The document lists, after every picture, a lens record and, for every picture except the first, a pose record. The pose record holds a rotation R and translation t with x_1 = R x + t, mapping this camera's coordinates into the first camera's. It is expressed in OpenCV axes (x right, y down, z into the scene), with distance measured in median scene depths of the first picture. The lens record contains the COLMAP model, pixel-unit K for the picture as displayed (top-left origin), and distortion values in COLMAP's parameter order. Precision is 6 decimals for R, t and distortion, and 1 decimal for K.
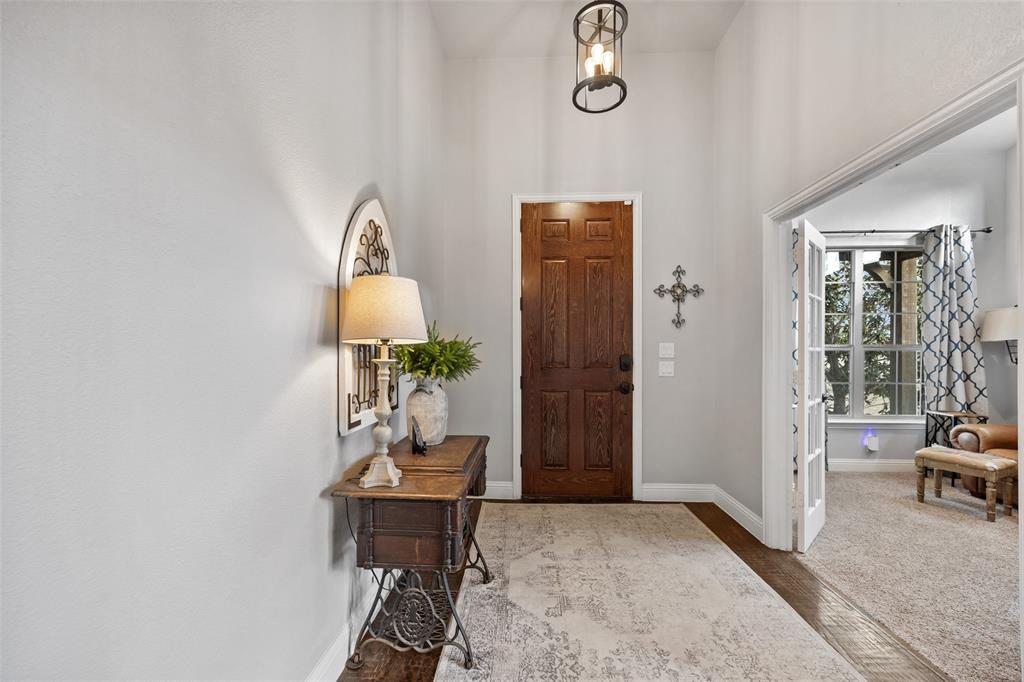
lens RADIAL K [[398.0, 0, 515.0], [0, 398.0, 350.5], [0, 0, 1]] dist [0.003106, 0.000249]
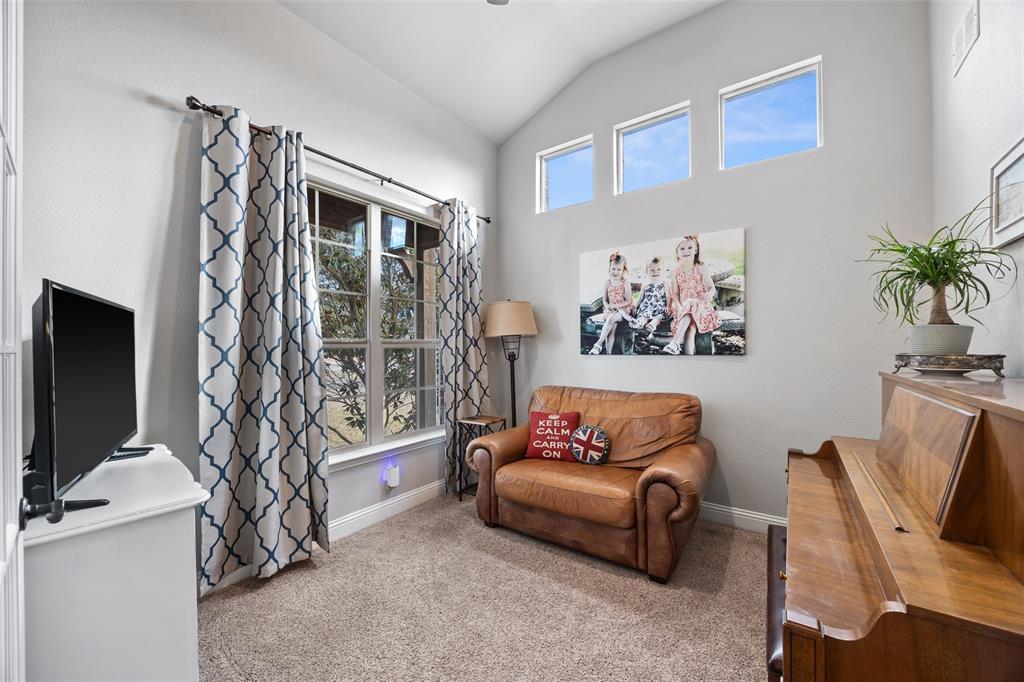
lens RADIAL K [[398.0, 0, 515.0], [0, 398.0, 350.5], [0, 0, 1]] dist [0.003106, 0.000249]
pose [[0.556618, -0.011848, 0.830684, 0.432909], [0.008056, 0.999928, 0.008864, 0.000581], [-0.830730, 0.001758, 0.556673, 0.425045]]
